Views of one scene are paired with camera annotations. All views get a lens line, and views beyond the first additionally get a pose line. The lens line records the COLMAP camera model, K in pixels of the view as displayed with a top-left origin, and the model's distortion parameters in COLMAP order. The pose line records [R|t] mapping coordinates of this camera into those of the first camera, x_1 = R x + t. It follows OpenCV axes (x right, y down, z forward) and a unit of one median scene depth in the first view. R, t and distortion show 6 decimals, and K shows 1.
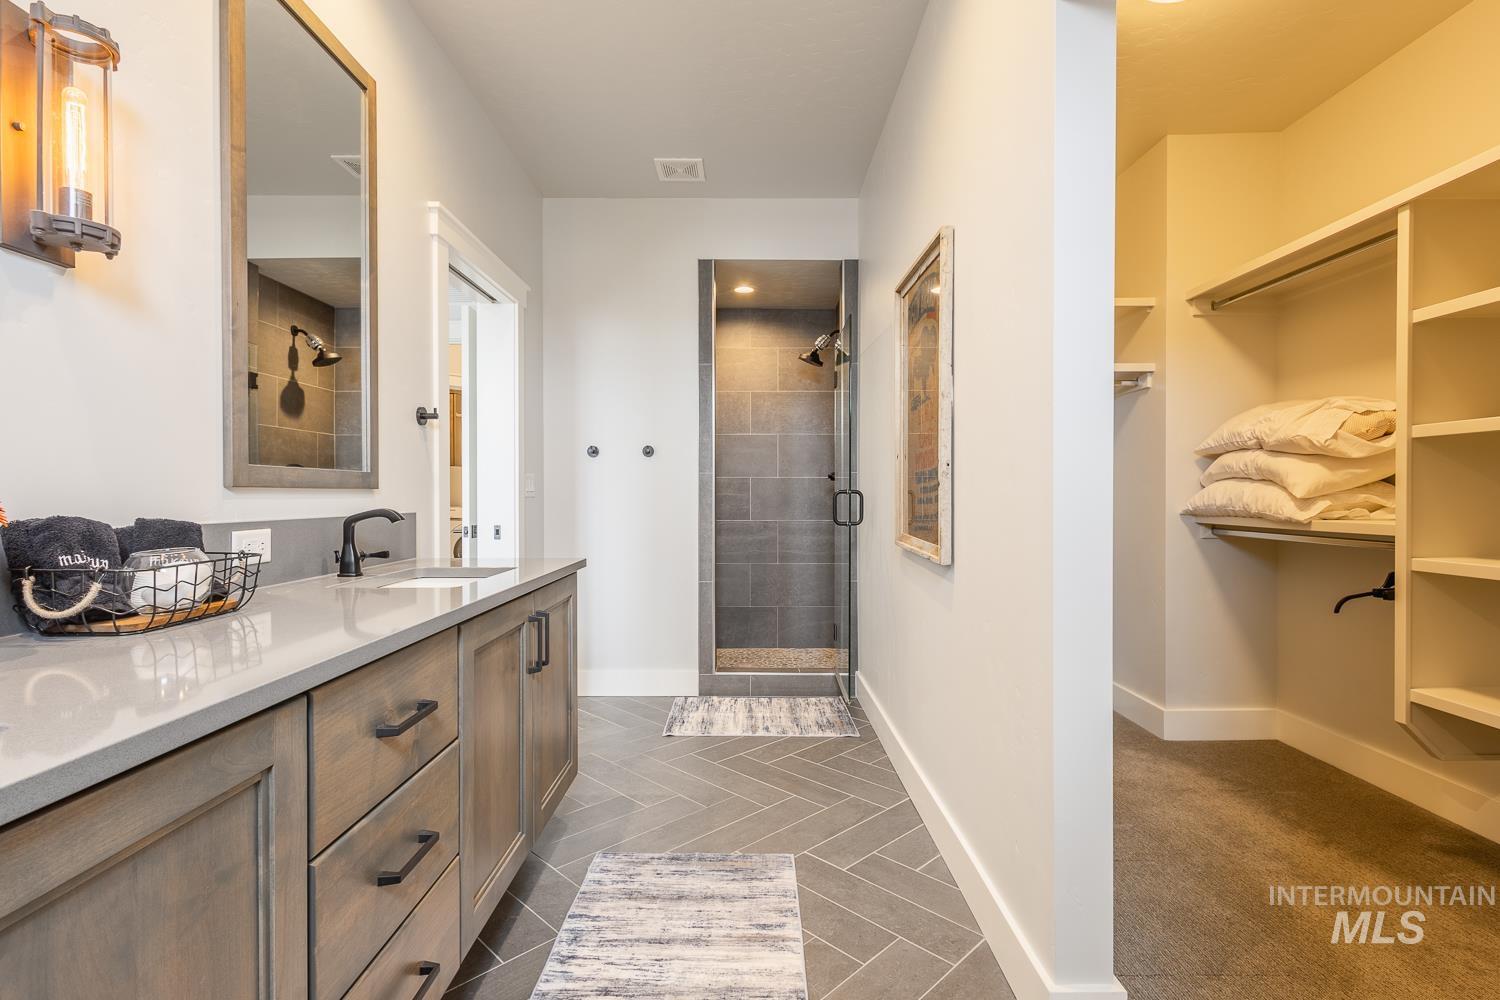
lens RADIAL K [[698.6, 0, 761.9], [0, 698.6, 498.2], [0, 0, 1]] dist [0.010660, -0.003251]
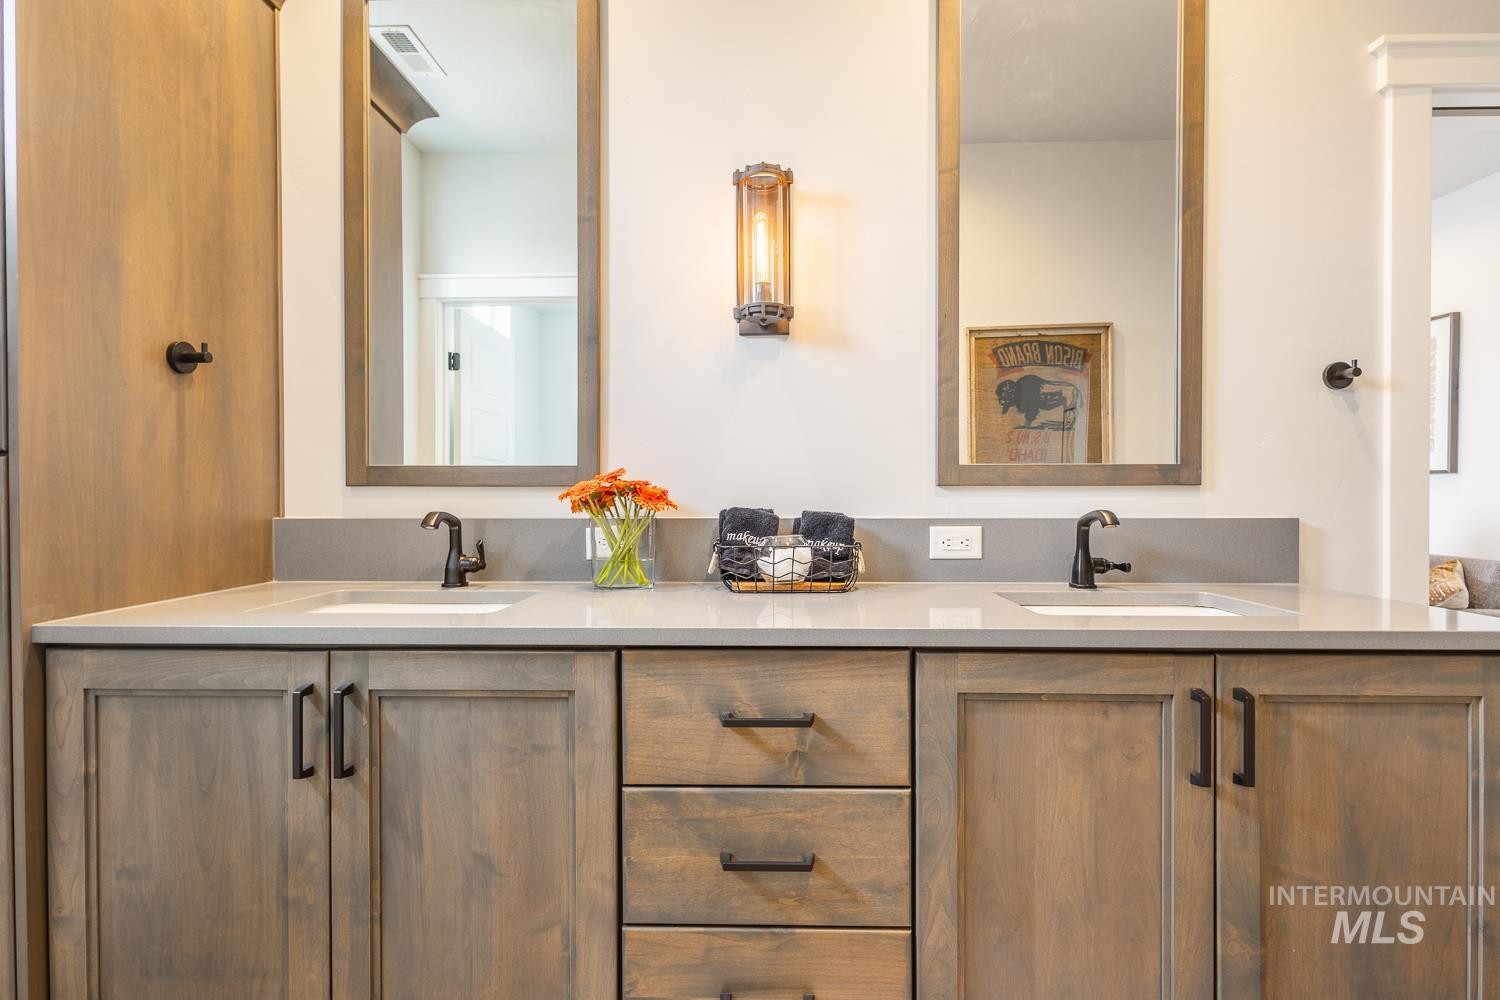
lens RADIAL K [[698.6, 0, 749.2], [0, 698.6, 500.8], [0, 0, 1]] dist [0.010660, -0.003251]
pose [[-0.040566, 0.008041, -0.999145, 0.355601], [-0.003803, 0.999959, 0.008202, -0.000654], [0.999170, 0.004133, -0.040534, 0.769543]]
